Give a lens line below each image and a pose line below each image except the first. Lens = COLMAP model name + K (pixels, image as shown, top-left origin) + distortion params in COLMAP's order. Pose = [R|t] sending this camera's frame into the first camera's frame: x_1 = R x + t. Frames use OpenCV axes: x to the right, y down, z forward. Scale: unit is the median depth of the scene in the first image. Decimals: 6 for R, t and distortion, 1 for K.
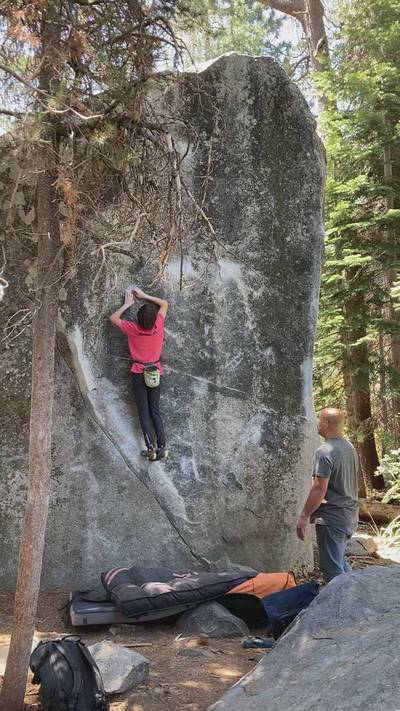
lens RADIAL K [[652.3, 0, 202.2], [0, 652.3, 352.5], [0, 0, 1]] dist [0.055790, 0.000000]
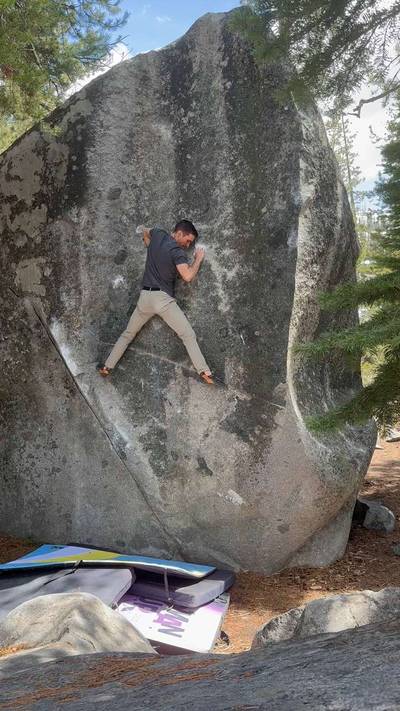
lens RADIAL K [[592.8, 0, 204.7], [0, 592.8, 357.6], [0, 0, 1]] dist [0.115613, -0.206249]
pose [[0.848616, 0.003974, -0.528995, 0.516905], [0.042860, 0.996168, 0.076240, -0.037008], [0.527270, -0.087372, 0.845194, 0.242603]]
